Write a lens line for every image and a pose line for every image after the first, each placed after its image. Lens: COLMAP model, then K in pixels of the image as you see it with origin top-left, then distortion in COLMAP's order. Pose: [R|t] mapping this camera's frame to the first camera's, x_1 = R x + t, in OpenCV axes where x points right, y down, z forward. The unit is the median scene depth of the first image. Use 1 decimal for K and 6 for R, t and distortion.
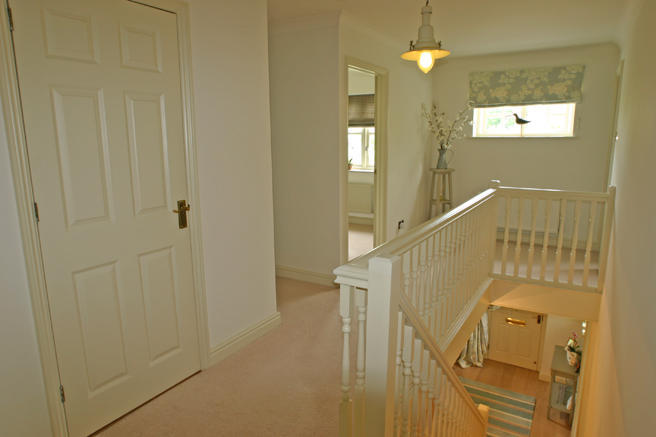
lens RADIAL K [[421.9, 0, 328.7], [0, 421.9, 219.0], [0, 0, 1]] dist [-0.036419, 0.001702]
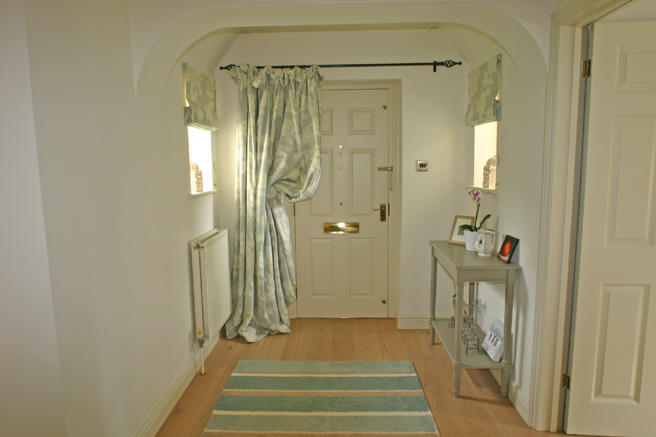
lens RADIAL K [[421.9, 0, 328.2], [0, 421.9, 219.4], [0, 0, 1]] dist [-0.036419, 0.001702]
pose [[0.874114, -0.077126, 0.479559, 0.189762], [0.110102, 0.993075, -0.040975, 0.254155], [-0.473078, 0.088617, 0.876553, 0.559740]]
